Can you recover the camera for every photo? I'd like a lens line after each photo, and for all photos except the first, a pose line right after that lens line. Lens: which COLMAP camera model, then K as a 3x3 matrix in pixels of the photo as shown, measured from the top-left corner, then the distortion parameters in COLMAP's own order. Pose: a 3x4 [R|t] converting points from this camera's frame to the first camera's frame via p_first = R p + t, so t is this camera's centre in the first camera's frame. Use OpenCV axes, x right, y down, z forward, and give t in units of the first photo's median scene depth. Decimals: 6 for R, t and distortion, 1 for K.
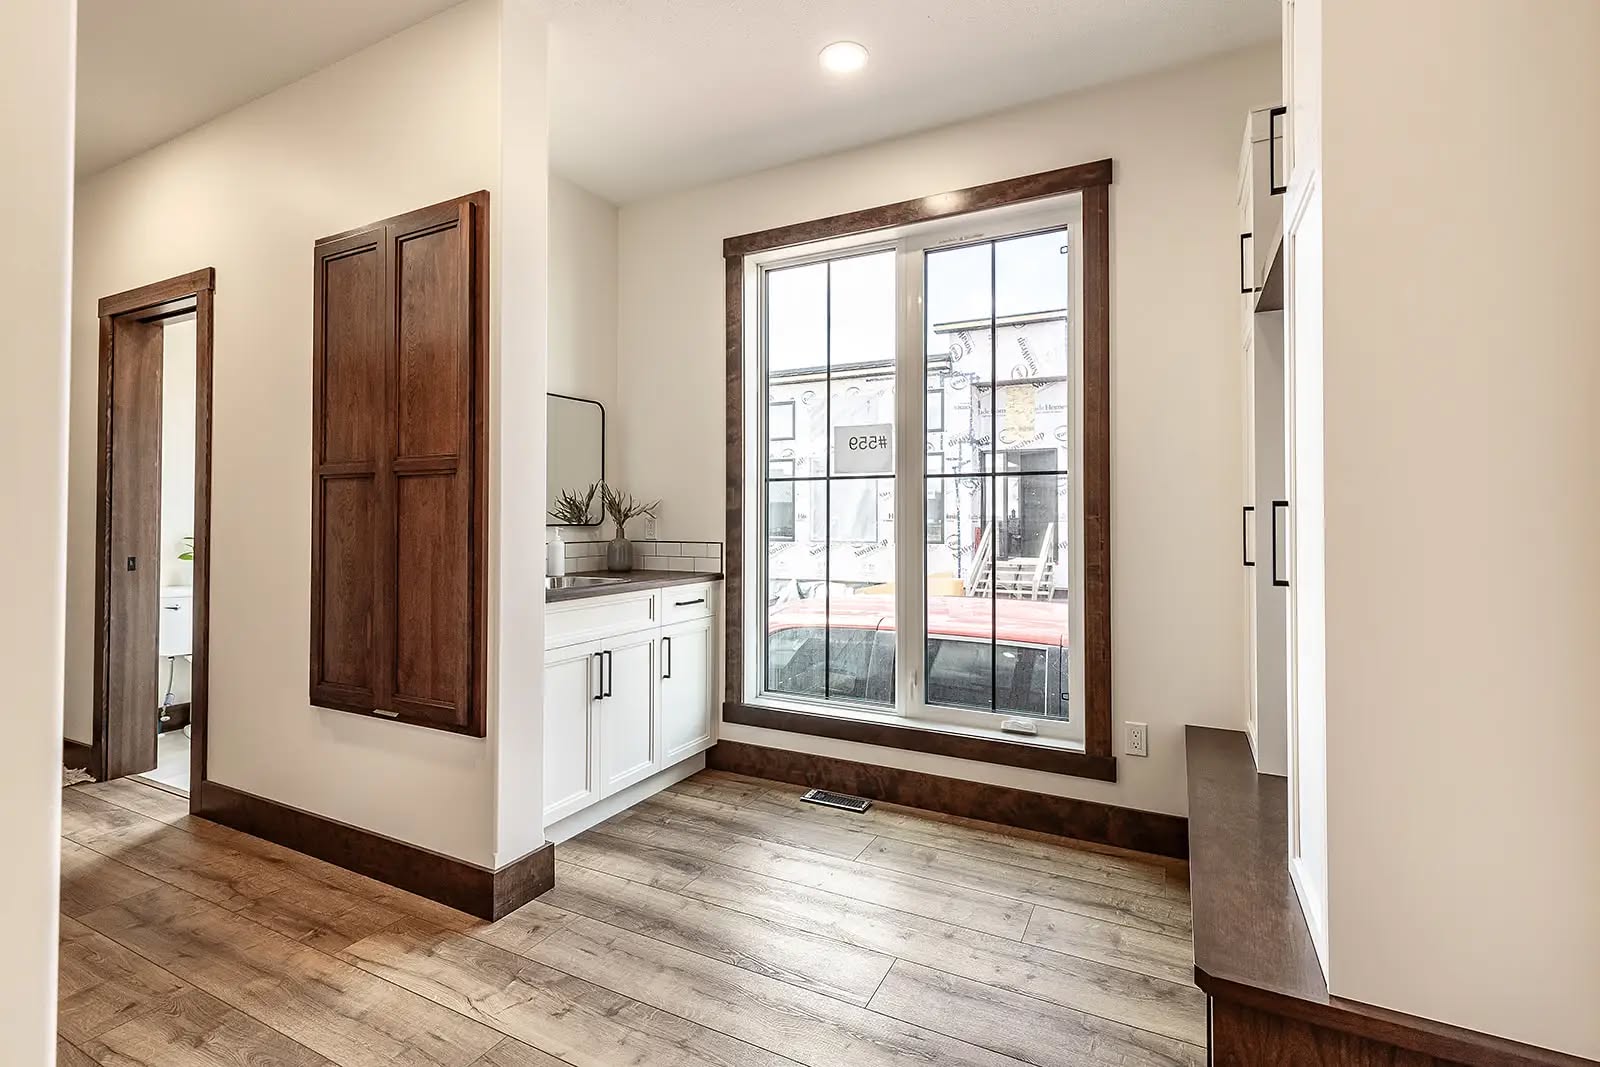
lens RADIAL K [[728.8, 0, 801.3], [0, 728.8, 524.3], [0, 0, 1]] dist [0.002274, 0.000676]
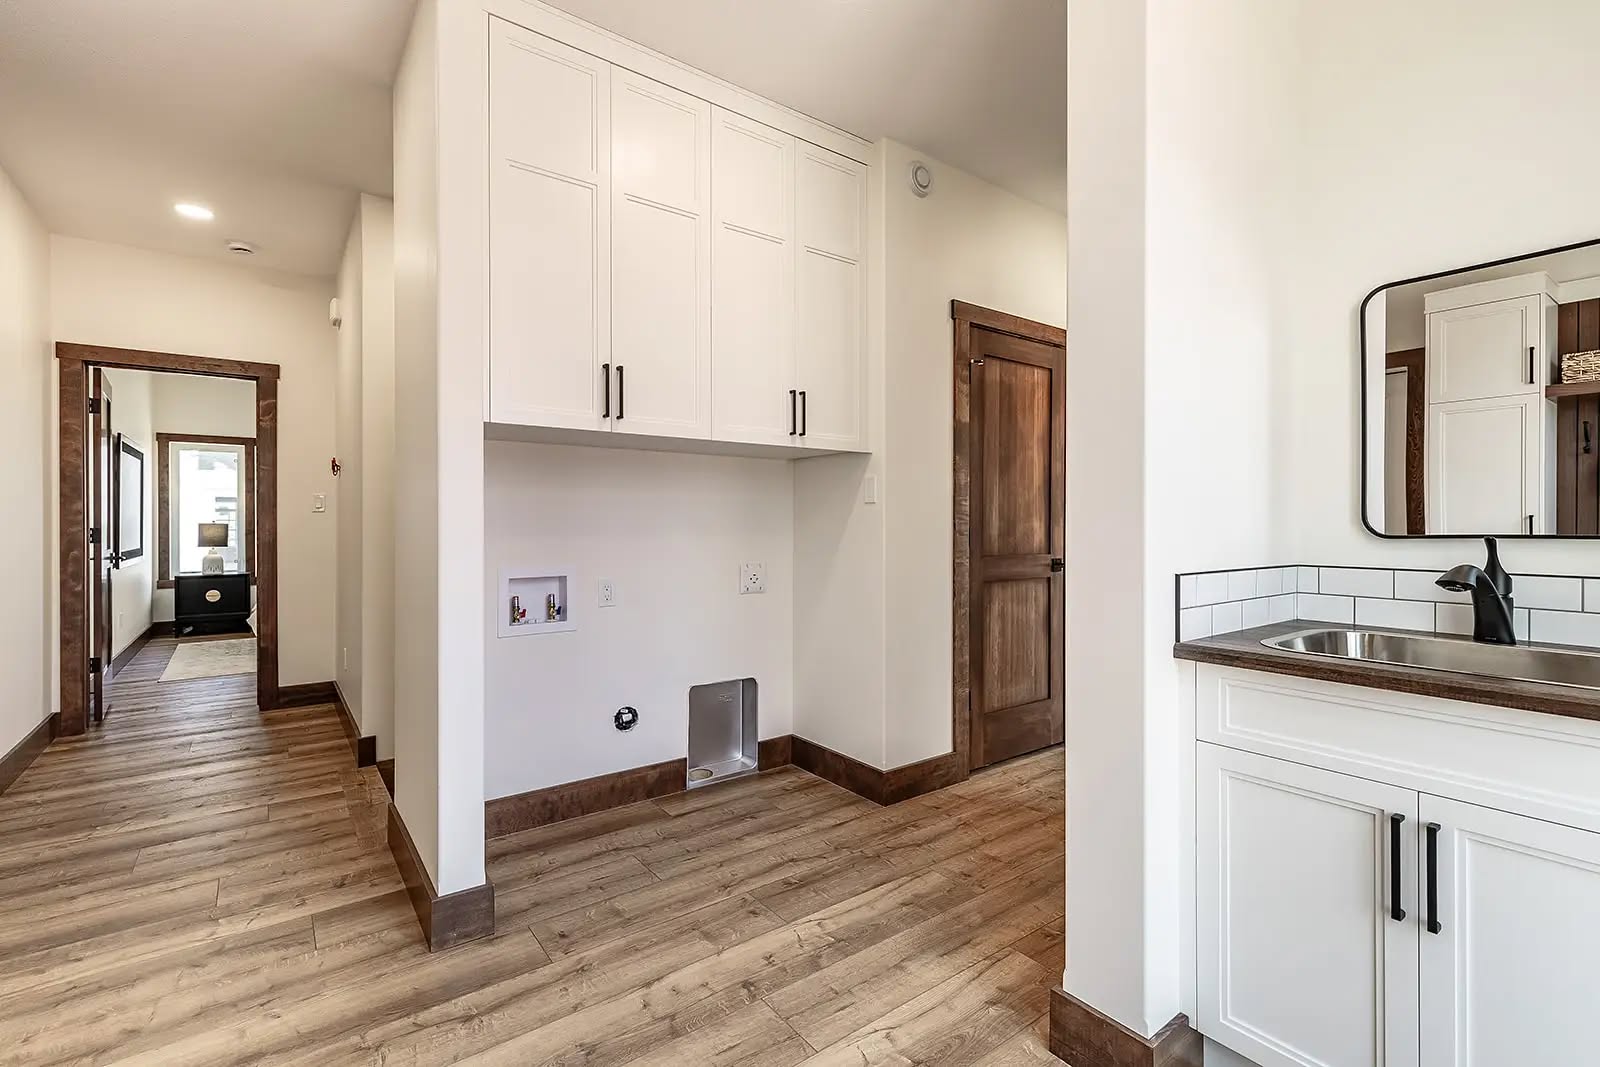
lens RADIAL K [[728.8, 0, 801.7], [0, 728.8, 524.7], [0, 0, 1]] dist [0.002274, 0.000676]
pose [[-0.442820, 0.003593, -0.896604, 0.426377], [0.001128, 0.999993, 0.003450, -0.005682], [0.896610, 0.000516, -0.442821, 1.262634]]
